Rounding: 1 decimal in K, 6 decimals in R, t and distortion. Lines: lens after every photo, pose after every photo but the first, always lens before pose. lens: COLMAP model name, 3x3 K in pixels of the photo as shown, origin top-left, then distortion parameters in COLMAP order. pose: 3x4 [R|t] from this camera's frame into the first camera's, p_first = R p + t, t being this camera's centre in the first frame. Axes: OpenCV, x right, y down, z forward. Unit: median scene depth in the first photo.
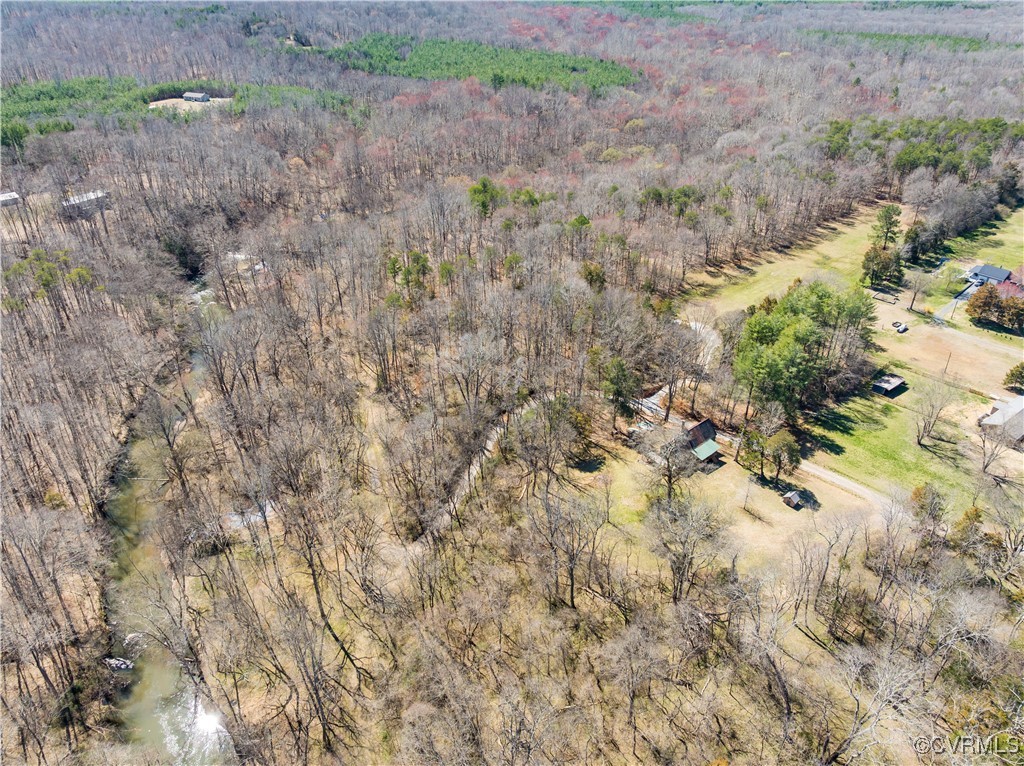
lens RADIAL K [[779.4, 0, 507.9], [0, 779.4, 351.6], [0, 0, 1]] dist [-0.026997, -0.005456]
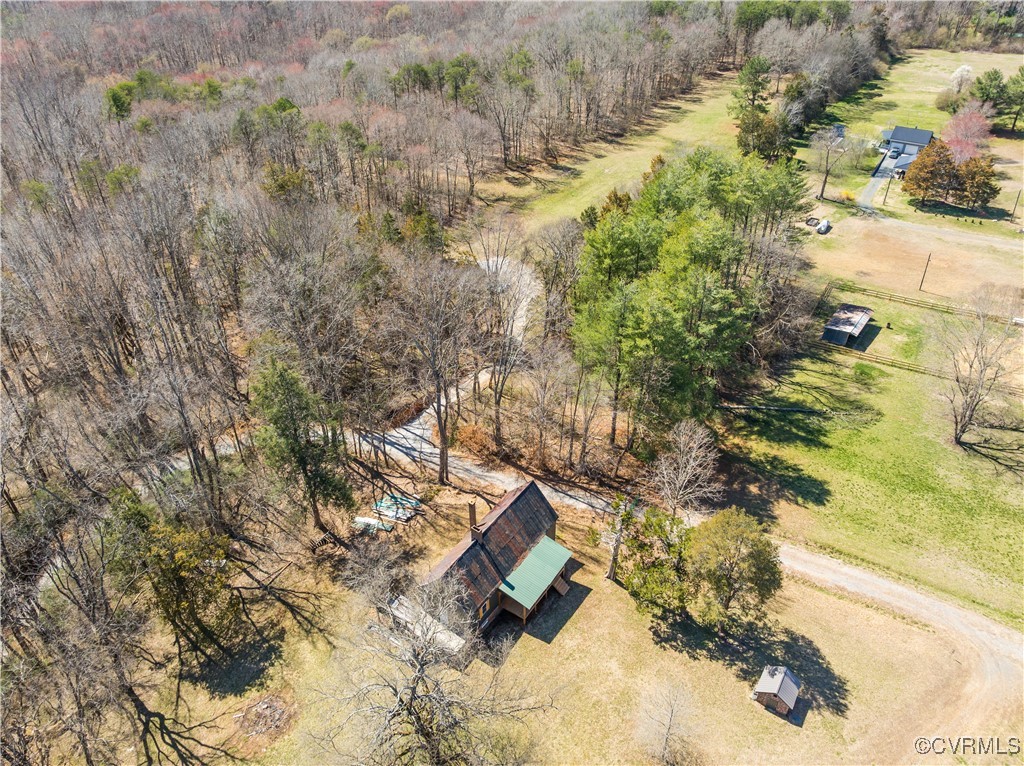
lens RADIAL K [[735.6, 0, 512.0], [0, 735.6, 383.0], [0, 0, 1]] dist [-0.032235, -0.002263]
pose [[0.967504, -0.155229, 0.199600, 0.115510], [0.135104, 0.984611, 0.110854, -0.004860], [-0.213736, -0.080285, 0.973587, 0.409042]]
